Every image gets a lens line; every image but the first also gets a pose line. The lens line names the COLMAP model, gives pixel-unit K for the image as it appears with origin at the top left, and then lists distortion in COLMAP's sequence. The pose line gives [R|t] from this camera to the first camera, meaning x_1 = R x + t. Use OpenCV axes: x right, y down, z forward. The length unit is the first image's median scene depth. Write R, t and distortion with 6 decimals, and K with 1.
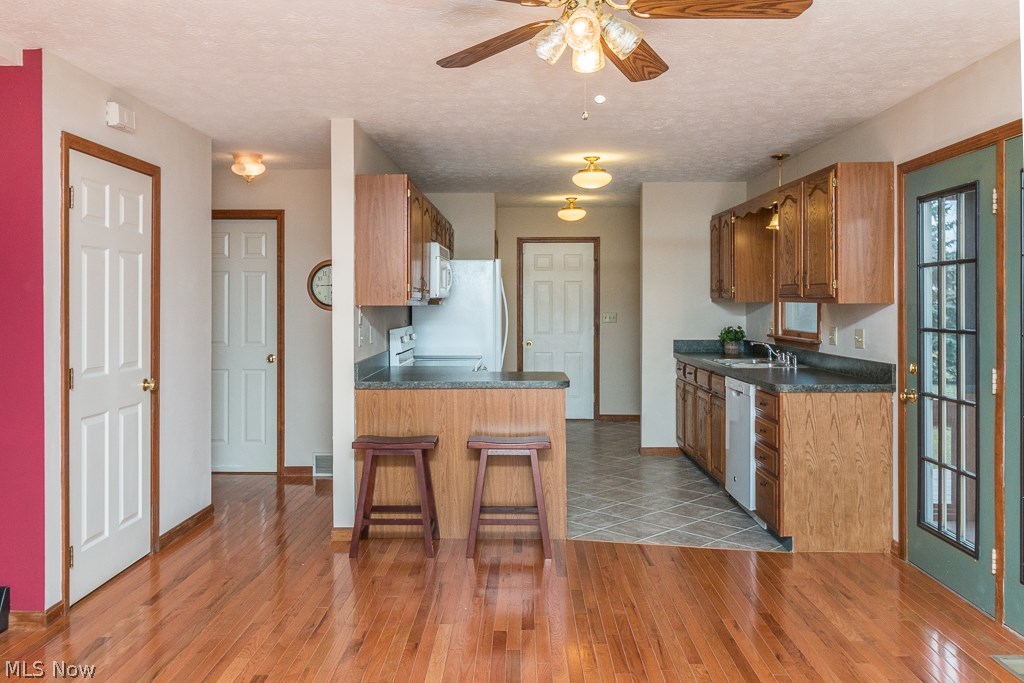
lens RADIAL K [[812.1, 0, 499.9], [0, 812.1, 303.8], [0, 0, 1]] dist [0.006694, -0.013334]
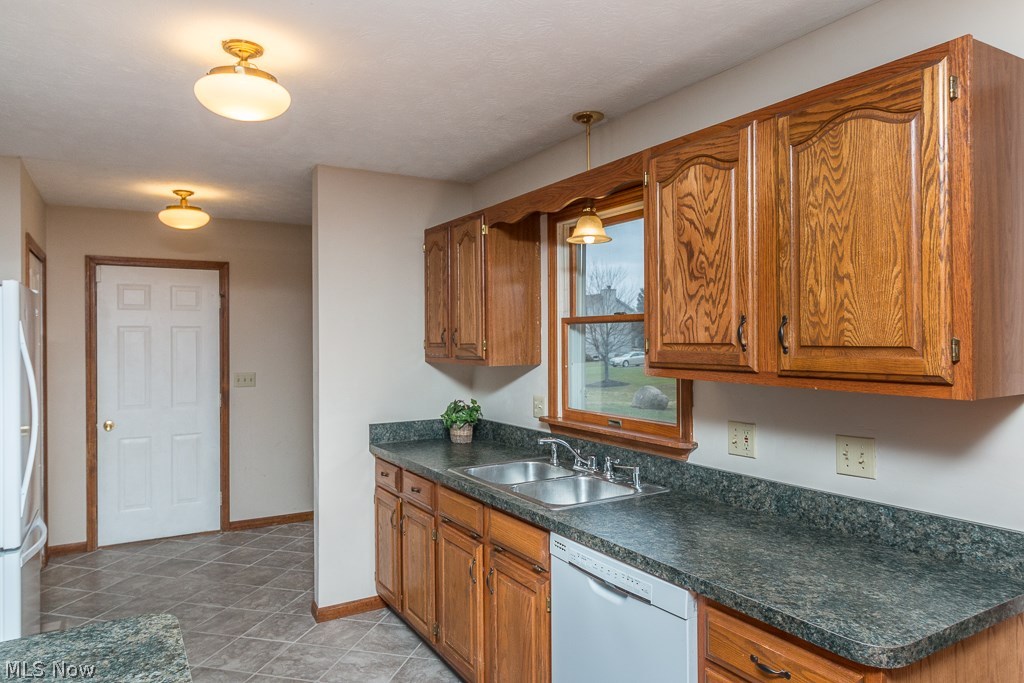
lens RADIAL K [[660.1, 0, 510.7], [0, 660.1, 345.0], [0, 0, 1]] dist [-0.000712, -0.001398]
pose [[0.849118, -0.005722, 0.528171, 0.064793], [0.004162, 0.999983, 0.004142, -0.029110], [-0.528186, -0.001318, 0.849128, 0.845653]]
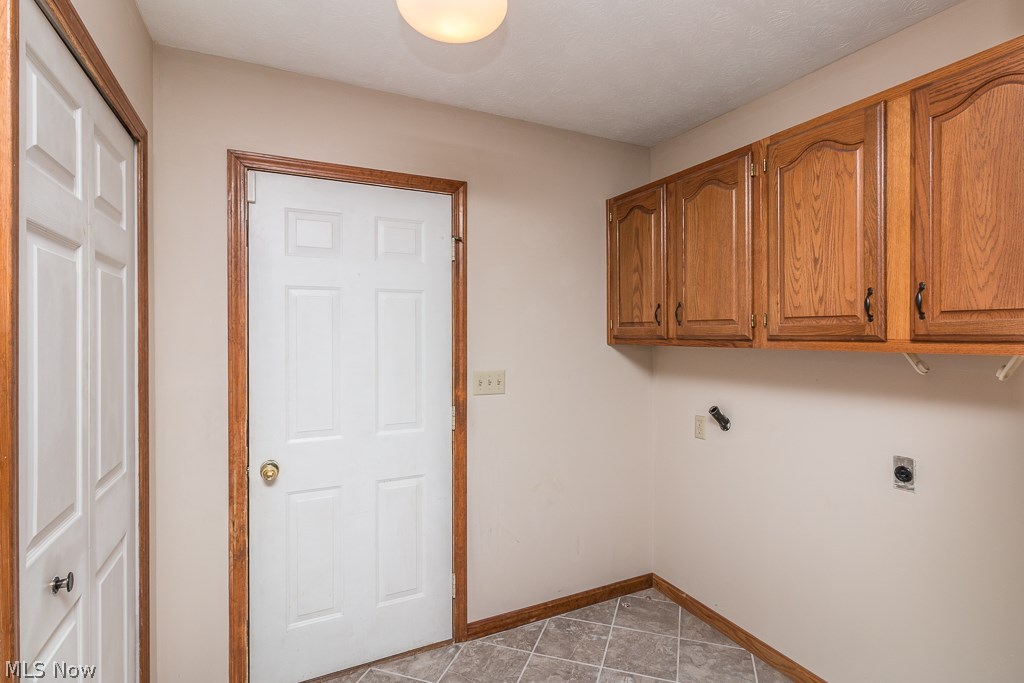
lens RADIAL K [[475.0, 0, 508.8], [0, 475.0, 334.5], [0, 0, 1]] dist [-0.002067, 0.001533]
pose [[0.866303, -0.005763, 0.499485, 0.049762], [0.000078, 0.999935, 0.011403, -0.020492], [-0.499518, -0.009839, 0.866247, 1.652585]]
